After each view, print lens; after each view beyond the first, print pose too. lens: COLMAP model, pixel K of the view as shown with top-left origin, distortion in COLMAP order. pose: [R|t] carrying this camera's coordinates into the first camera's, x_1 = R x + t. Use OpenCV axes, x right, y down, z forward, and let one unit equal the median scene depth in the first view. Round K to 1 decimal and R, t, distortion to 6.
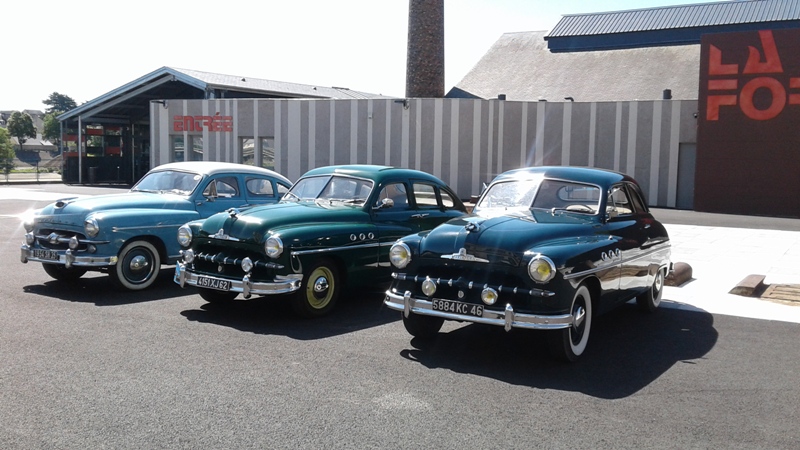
lens RADIAL K [[750.6, 0, 400.0], [0, 750.6, 225.0], [0, 0, 1]] dist [0.081627, -0.200377]
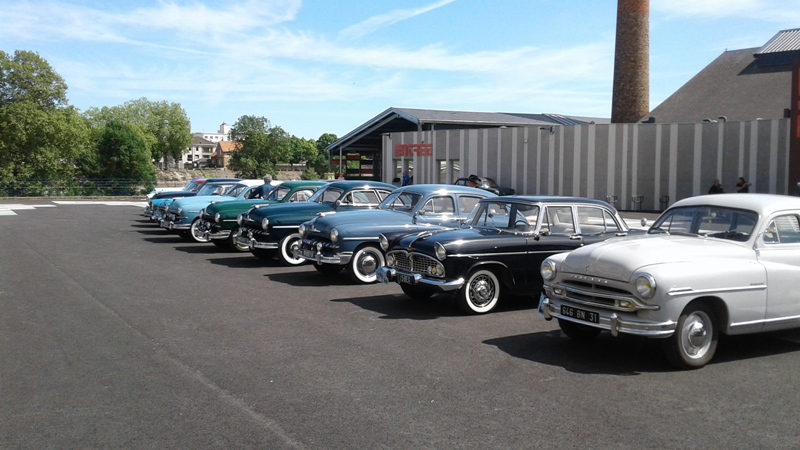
lens RADIAL K [[750.6, 0, 400.0], [0, 750.6, 225.0], [0, 0, 1]] dist [0.081627, -0.200377]
pose [[0.901742, 0.018433, -0.431882, 0.307022], [-0.027444, 0.999516, -0.014642, 0.016006], [0.431403, 0.025056, 0.901811, -0.195272]]
